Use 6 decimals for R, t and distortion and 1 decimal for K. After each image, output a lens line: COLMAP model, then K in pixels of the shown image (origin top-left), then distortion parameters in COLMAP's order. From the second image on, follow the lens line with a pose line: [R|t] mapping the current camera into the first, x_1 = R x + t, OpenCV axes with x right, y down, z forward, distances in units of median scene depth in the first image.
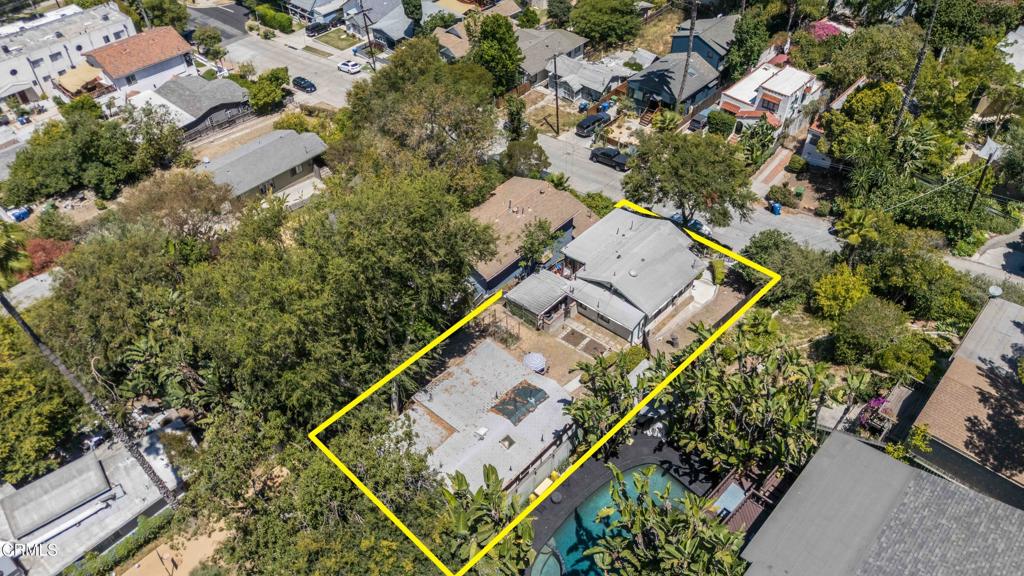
lens RADIAL K [[753.0, 0, 517.7], [0, 753.0, 291.3], [0, 0, 1]] dist [0.083143, -0.081571]
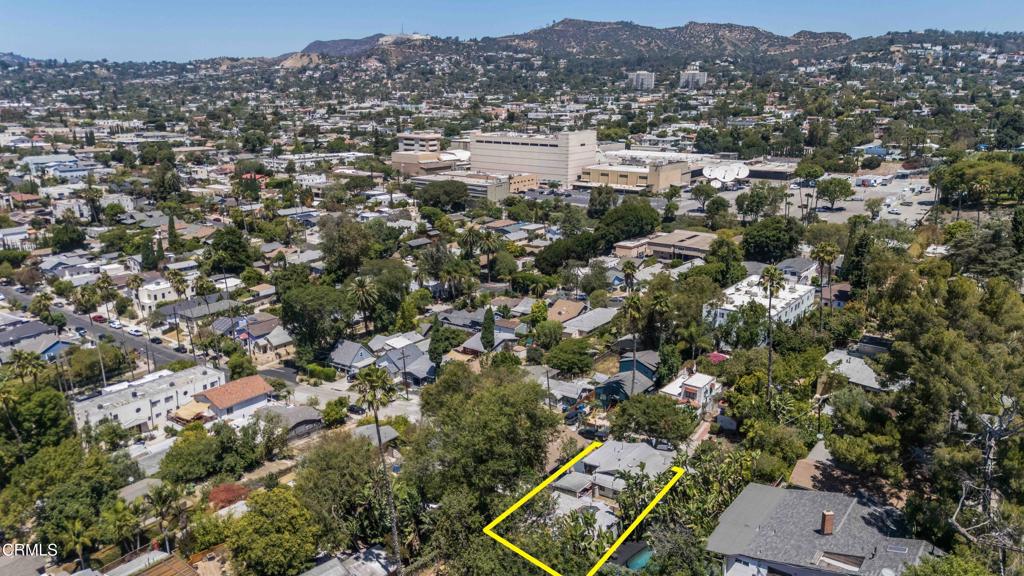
lens RADIAL K [[753.0, 0, 517.7], [0, 753.0, 291.3], [0, 0, 1]] dist [0.083143, -0.081571]
pose [[0.994592, -0.021300, 0.101649, -0.142250], [0.067427, 0.876852, -0.476009, 0.234106], [-0.078993, 0.480289, 0.873546, -0.347005]]
